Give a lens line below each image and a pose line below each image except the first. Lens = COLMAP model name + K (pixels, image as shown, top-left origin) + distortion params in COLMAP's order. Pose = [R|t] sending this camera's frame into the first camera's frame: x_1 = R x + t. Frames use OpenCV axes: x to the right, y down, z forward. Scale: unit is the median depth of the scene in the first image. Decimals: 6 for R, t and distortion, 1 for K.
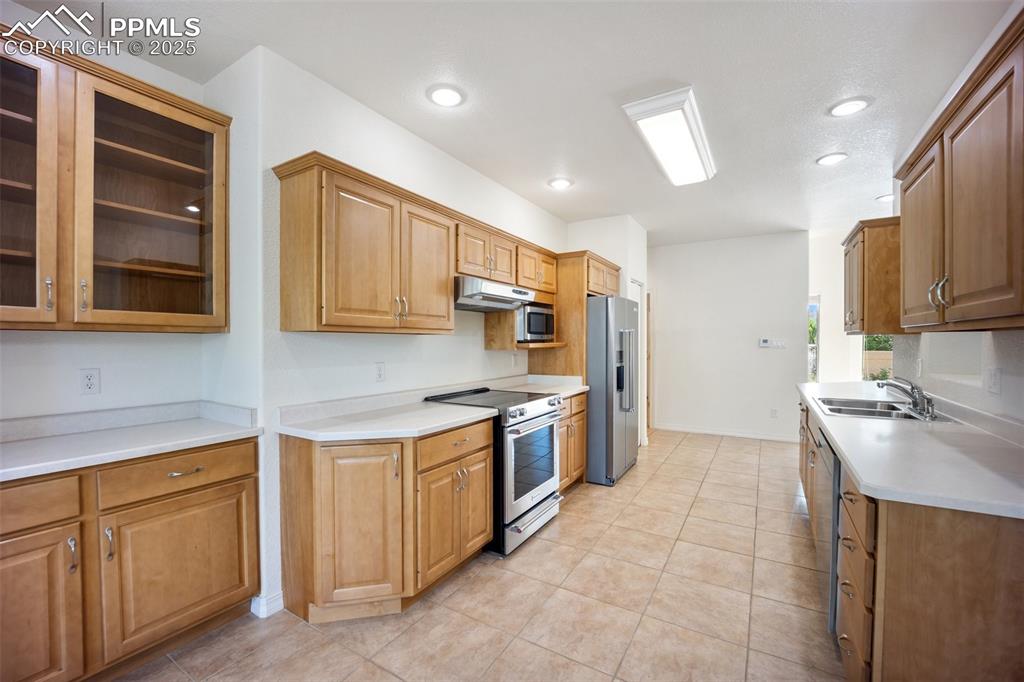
lens RADIAL K [[418.5, 0, 509.1], [0, 418.5, 347.8], [0, 0, 1]] dist [-0.022367, 0.000720]
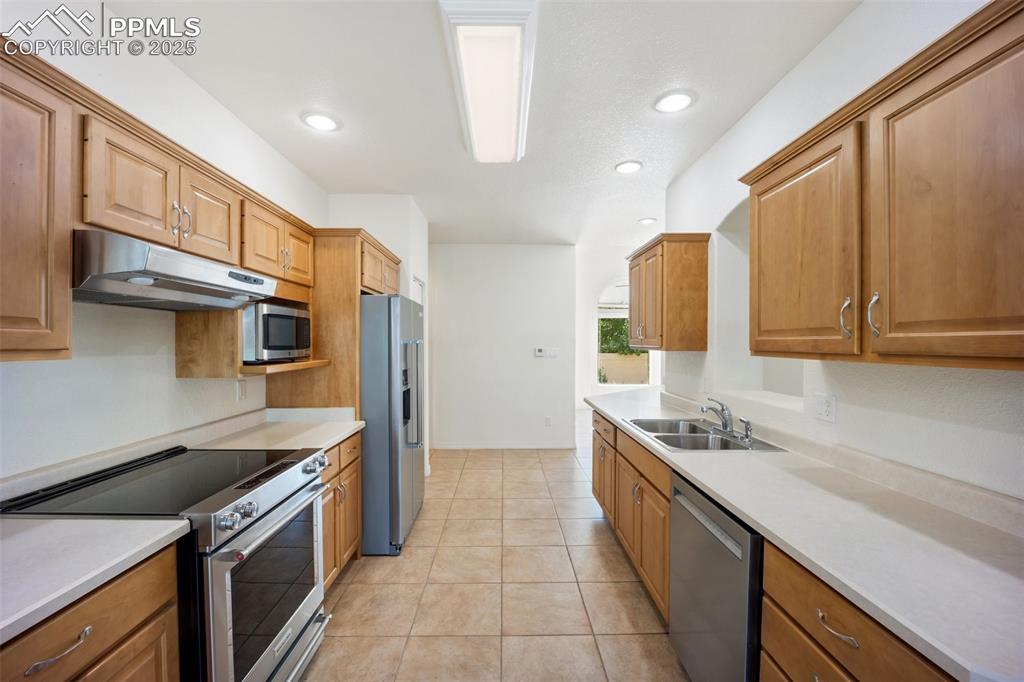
lens RADIAL K [[418.5, 0, 509.1], [0, 418.5, 348.8], [0, 0, 1]] dist [-0.022367, 0.000720]
pose [[0.844553, -0.003849, 0.535458, 0.023201], [0.004611, 0.999989, -0.000084, -0.033091], [-0.535452, 0.002540, 0.844562, 0.307270]]
